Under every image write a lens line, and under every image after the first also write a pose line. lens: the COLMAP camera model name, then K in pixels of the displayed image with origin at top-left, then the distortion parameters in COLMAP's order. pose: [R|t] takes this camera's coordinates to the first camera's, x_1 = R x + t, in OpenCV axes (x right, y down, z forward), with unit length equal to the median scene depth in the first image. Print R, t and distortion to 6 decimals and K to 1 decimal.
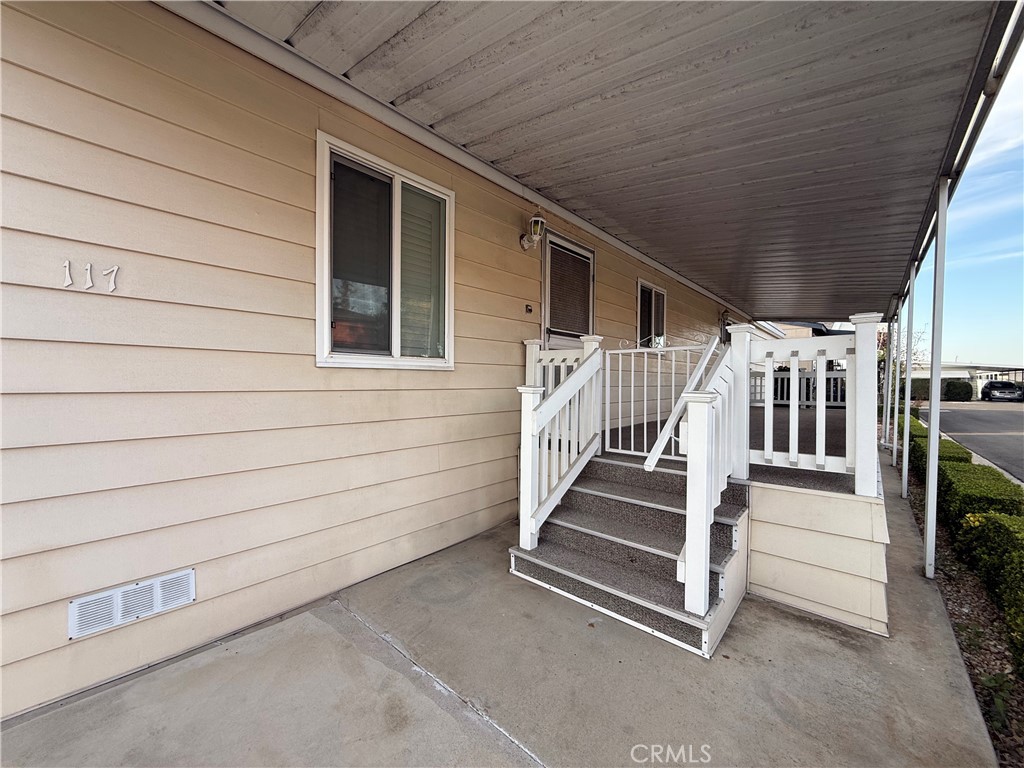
lens RADIAL K [[405.4, 0, 512.0], [0, 405.4, 384.0], [0, 0, 1]] dist [-0.000783, -0.000069]
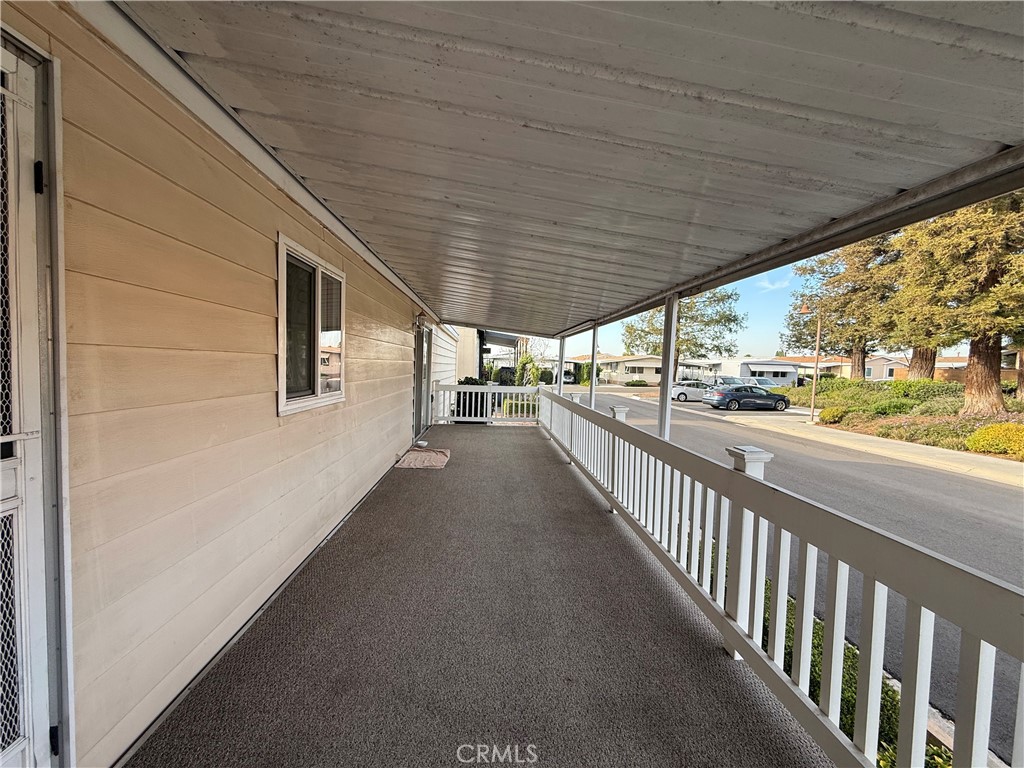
lens RADIAL K [[405.4, 0, 512.0], [0, 405.4, 384.0], [0, 0, 1]] dist [-0.000783, -0.000069]
pose [[0.706614, -0.024777, 0.707166, 0.340286], [-0.012733, 0.998780, 0.047718, -0.246009], [-0.707485, -0.042722, 0.705436, 0.998582]]
